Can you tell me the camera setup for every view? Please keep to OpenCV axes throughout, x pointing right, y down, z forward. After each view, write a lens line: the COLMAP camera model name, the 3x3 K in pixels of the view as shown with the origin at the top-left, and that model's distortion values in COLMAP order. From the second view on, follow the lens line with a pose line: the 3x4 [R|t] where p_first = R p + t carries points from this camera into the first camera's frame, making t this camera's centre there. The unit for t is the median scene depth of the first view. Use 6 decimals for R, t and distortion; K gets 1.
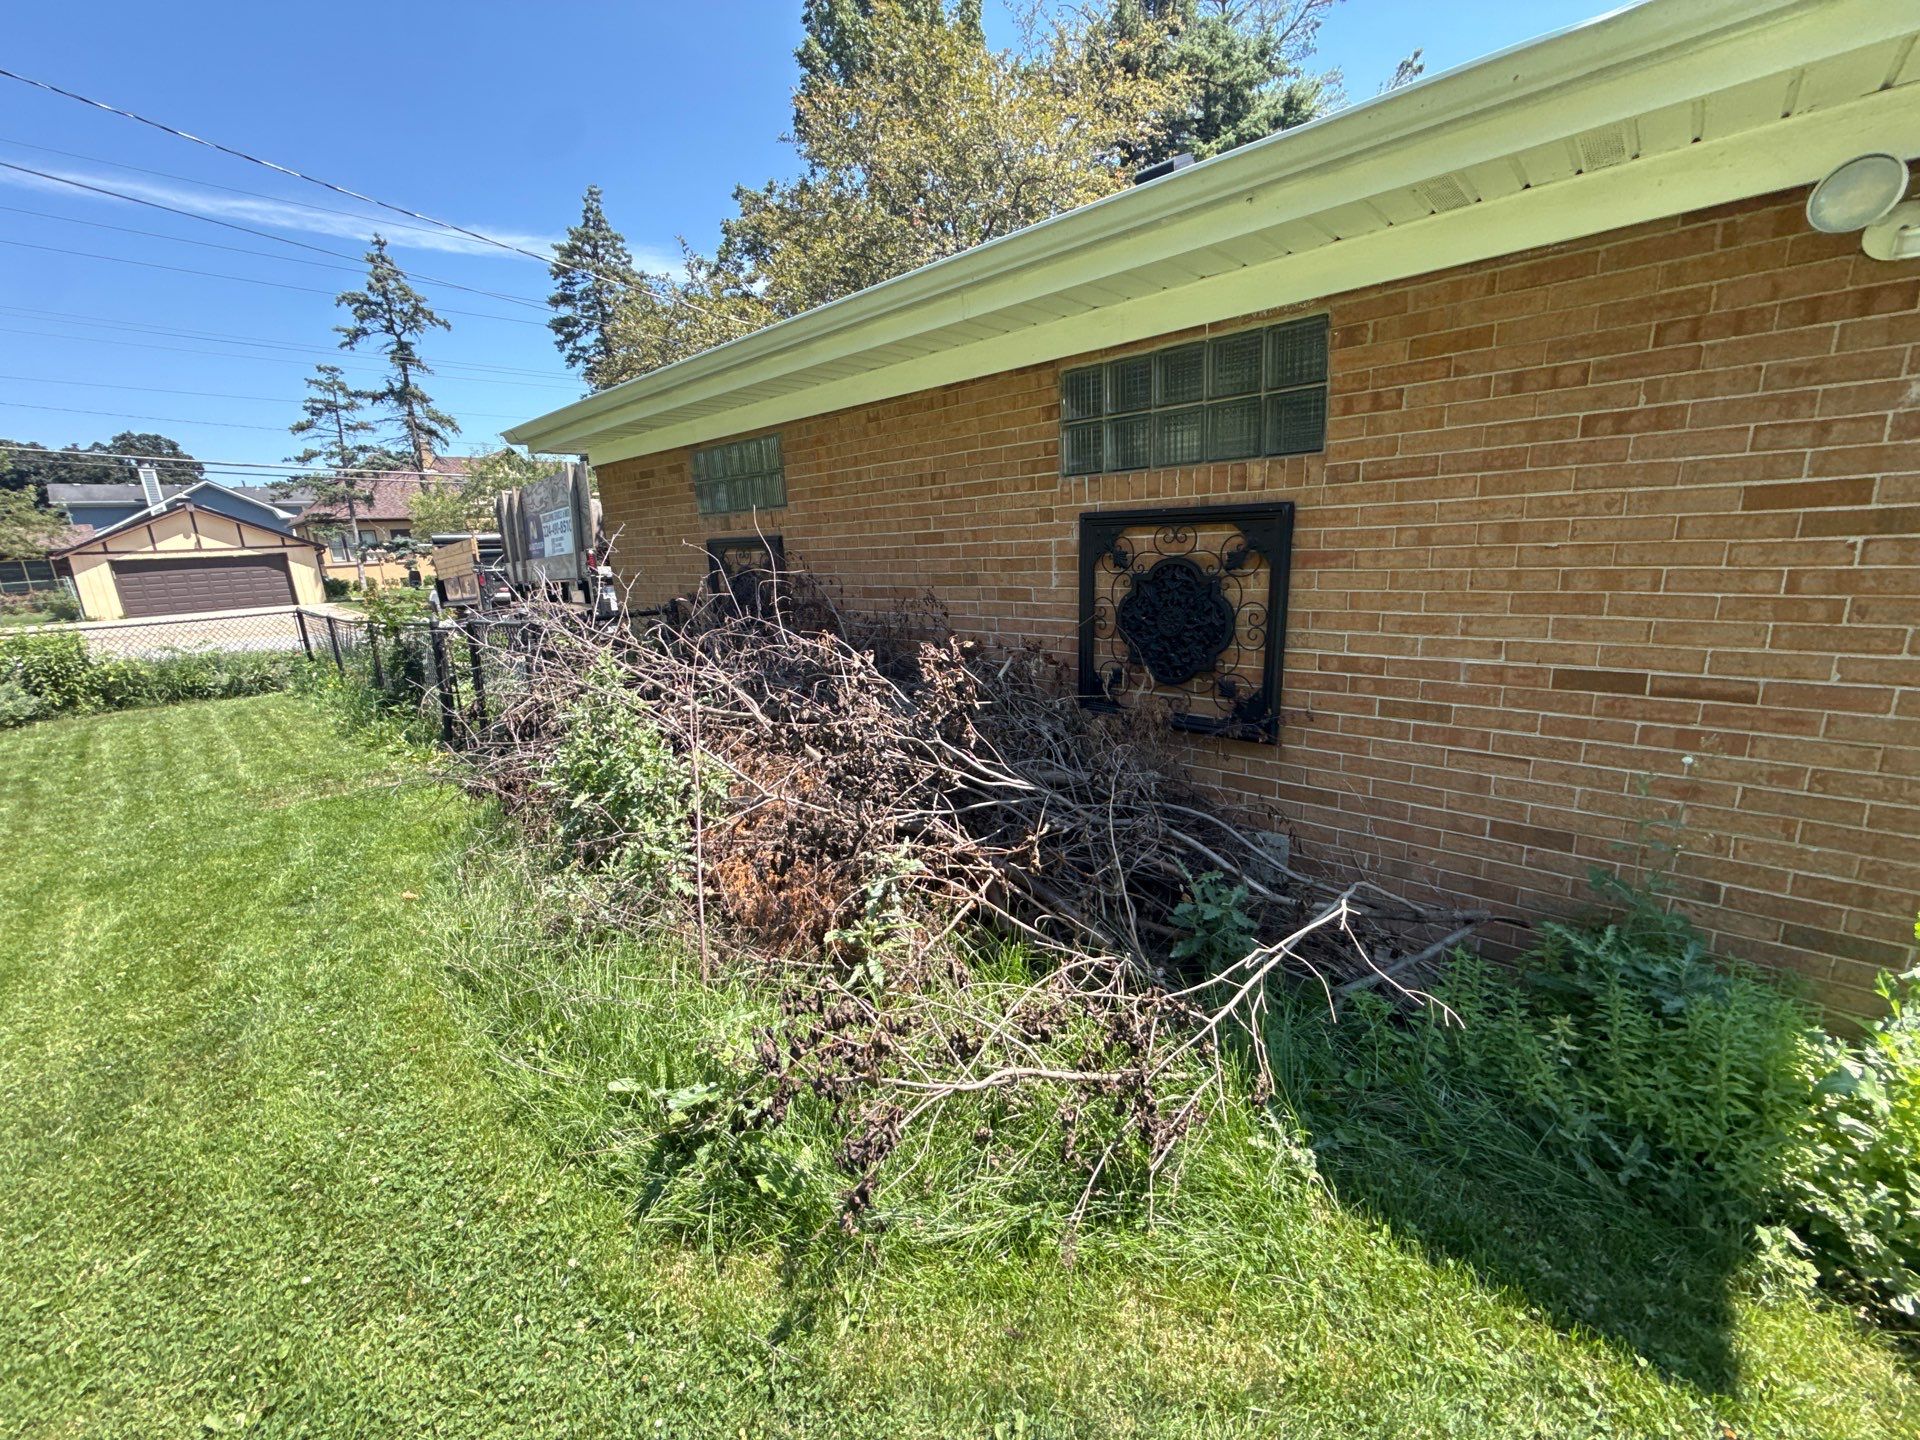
lens RADIAL K [[609.5, 0, 961.2], [0, 609.5, 712.6], [0, 0, 1]] dist [-0.002084, -0.000019]
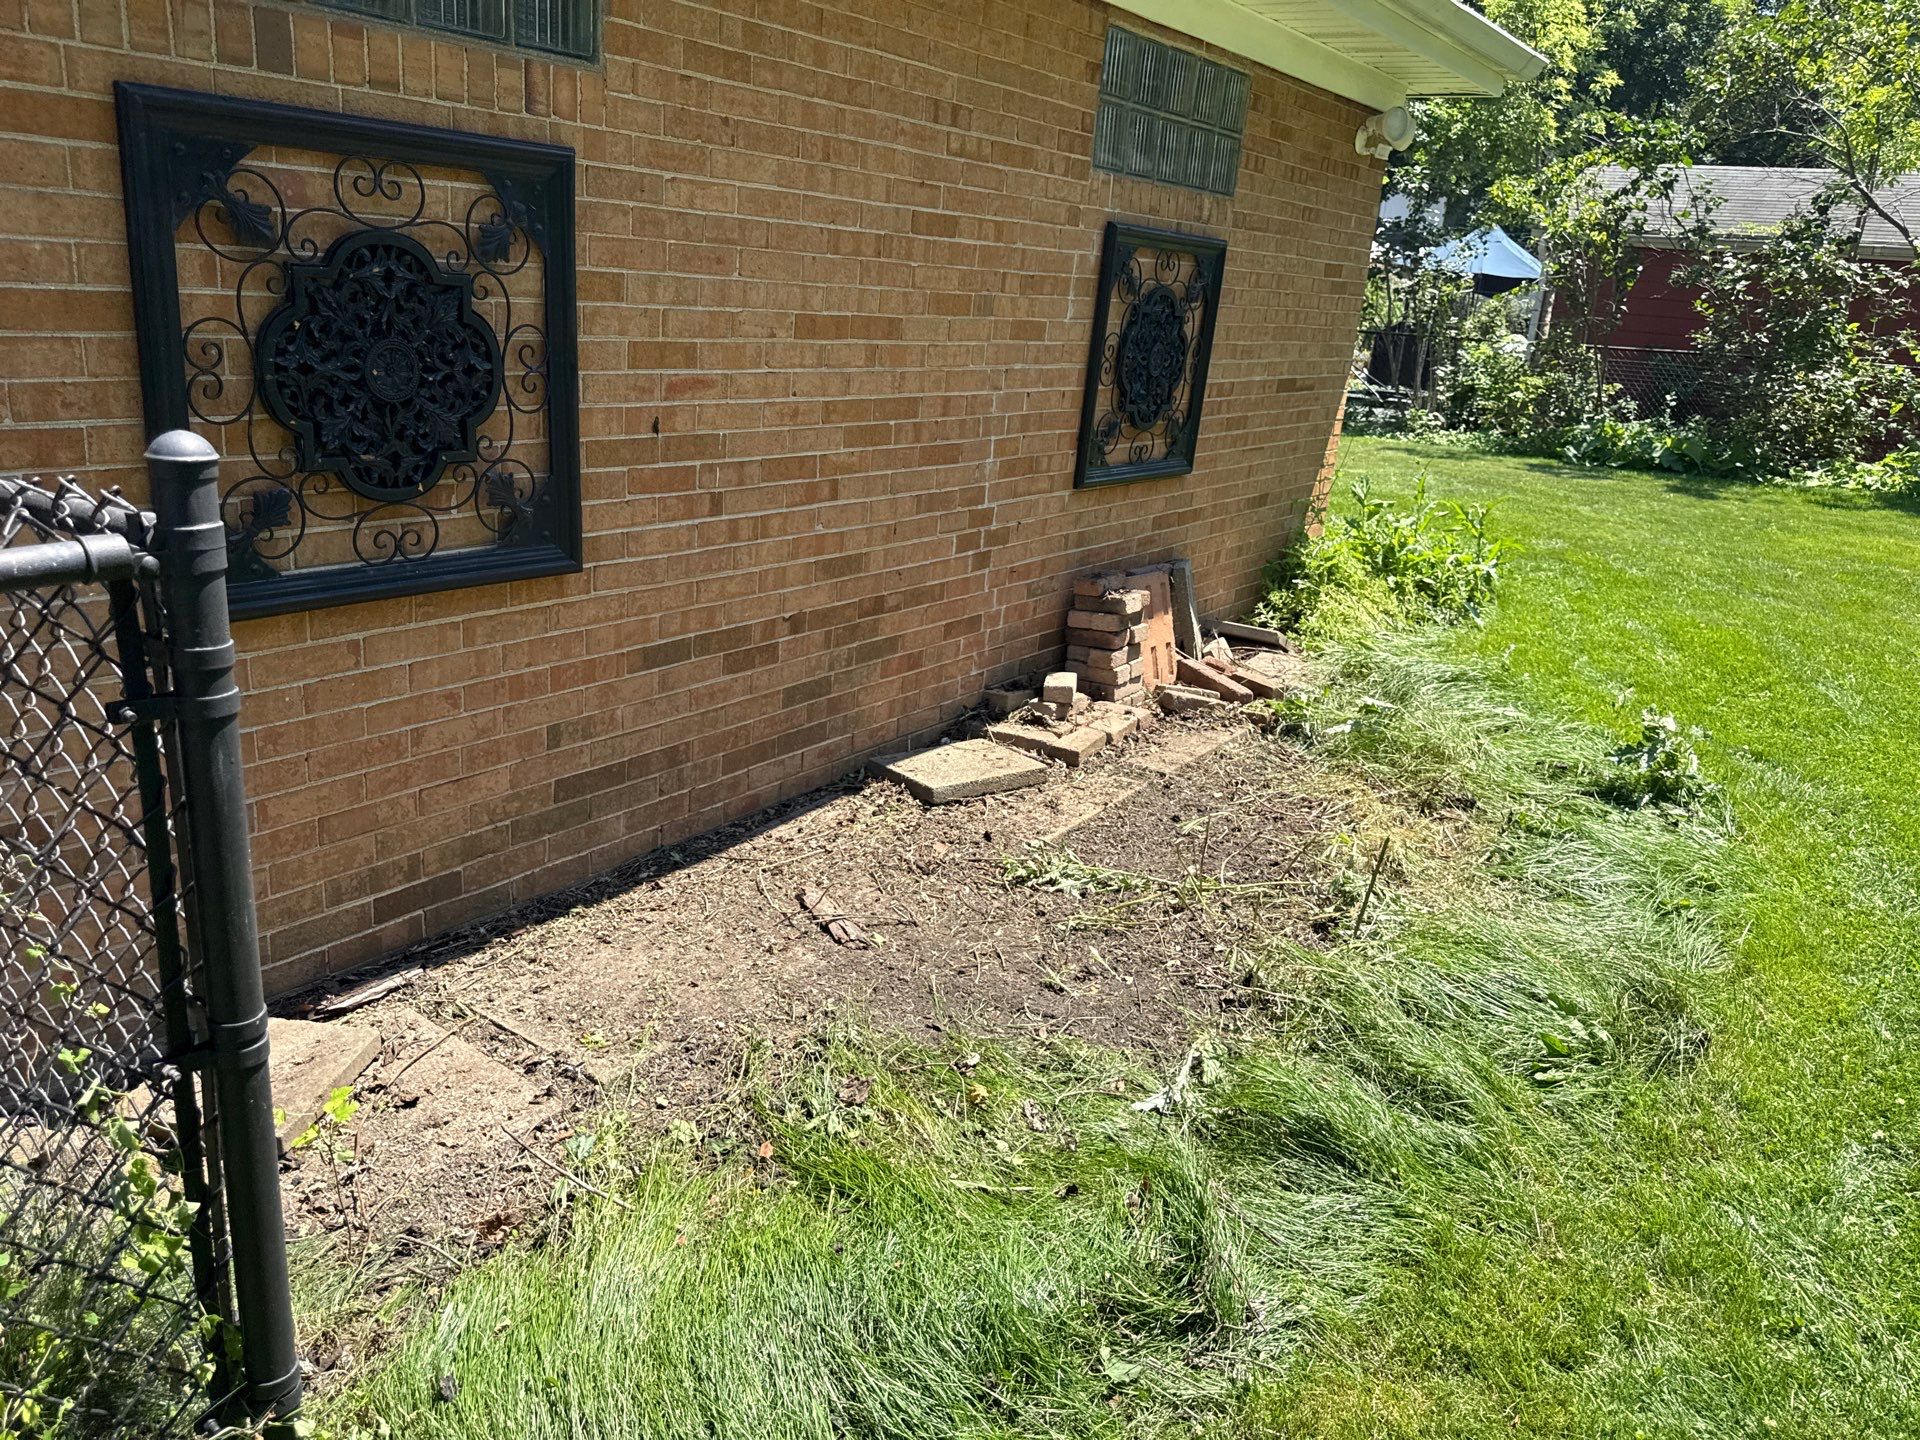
lens RADIAL K [[1327.5, 0, 959.8], [0, 1327.5, 722.6], [0, 0, 1]] dist [-0.002791, -0.001520]
pose [[-0.011234, -0.306719, 0.951734, -1.268858], [0.171083, 0.937170, 0.304045, -0.221198], [-0.985193, 0.166241, 0.041946, 0.977237]]
